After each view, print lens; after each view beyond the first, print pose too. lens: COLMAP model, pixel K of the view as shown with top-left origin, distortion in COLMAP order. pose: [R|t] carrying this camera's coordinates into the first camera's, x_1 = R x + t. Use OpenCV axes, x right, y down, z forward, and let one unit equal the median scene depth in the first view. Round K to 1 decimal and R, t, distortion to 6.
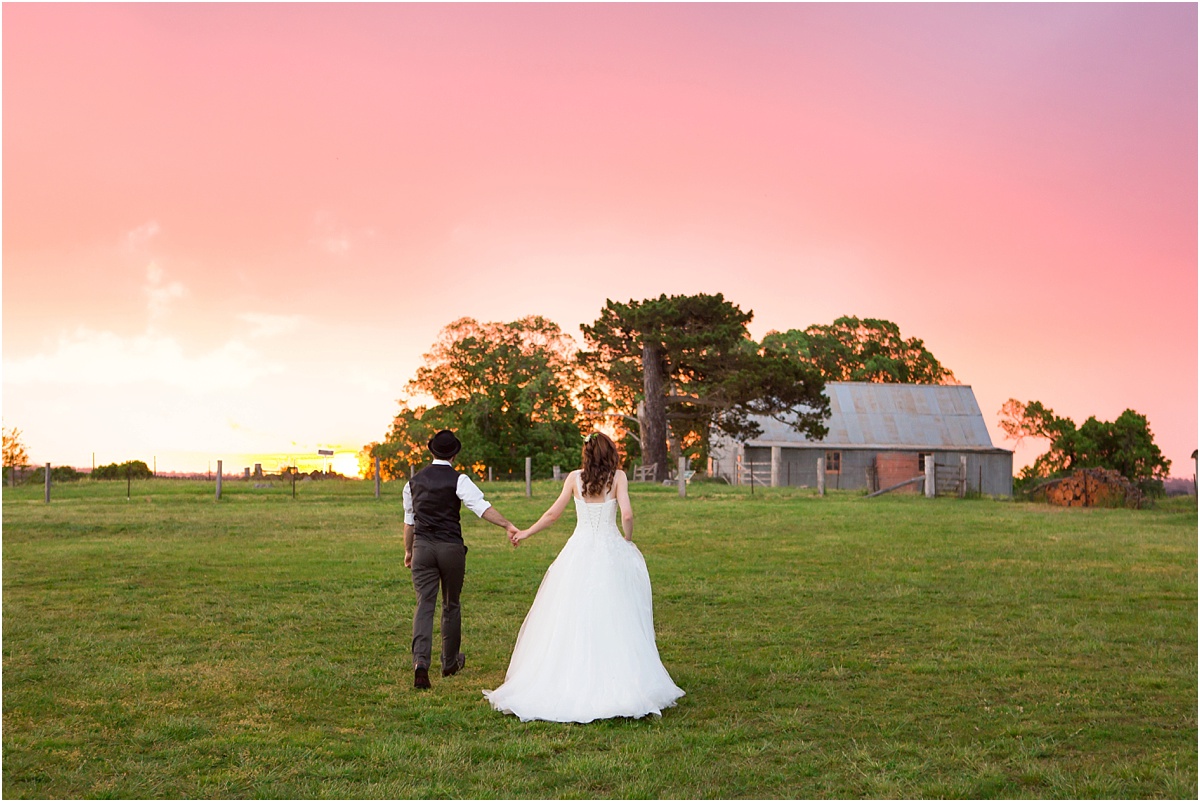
lens RADIAL K [[2184.8, 0, 600.0], [0, 2184.8, 401.0], [0, 0, 1]] dist [0.002508, -0.104195]
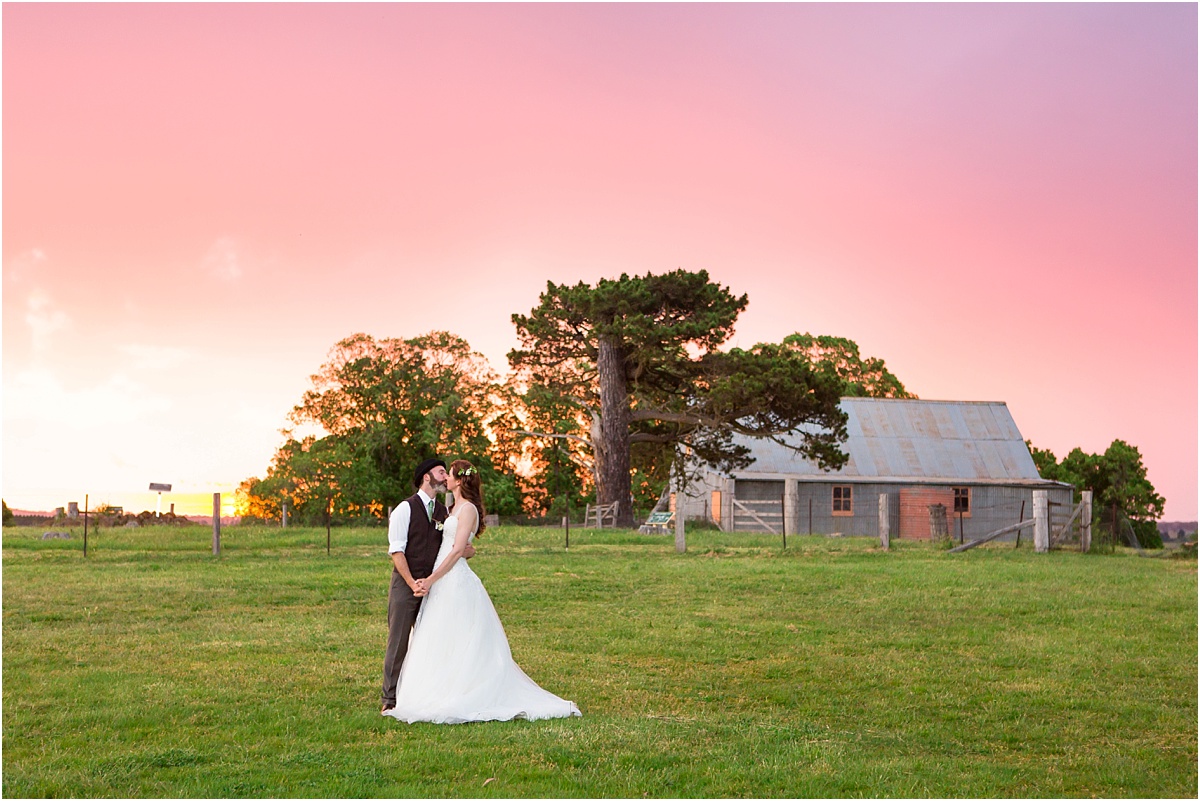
lens RADIAL K [[2184.8, 0, 600.0], [0, 2184.8, 400.5], [0, 0, 1]] dist [0.002508, -0.104195]
pose [[0.998897, 0.001137, 0.046938, -0.007586], [-0.000287, 0.999836, -0.018111, 0.004064], [-0.046951, 0.018078, 0.998734, 0.138817]]
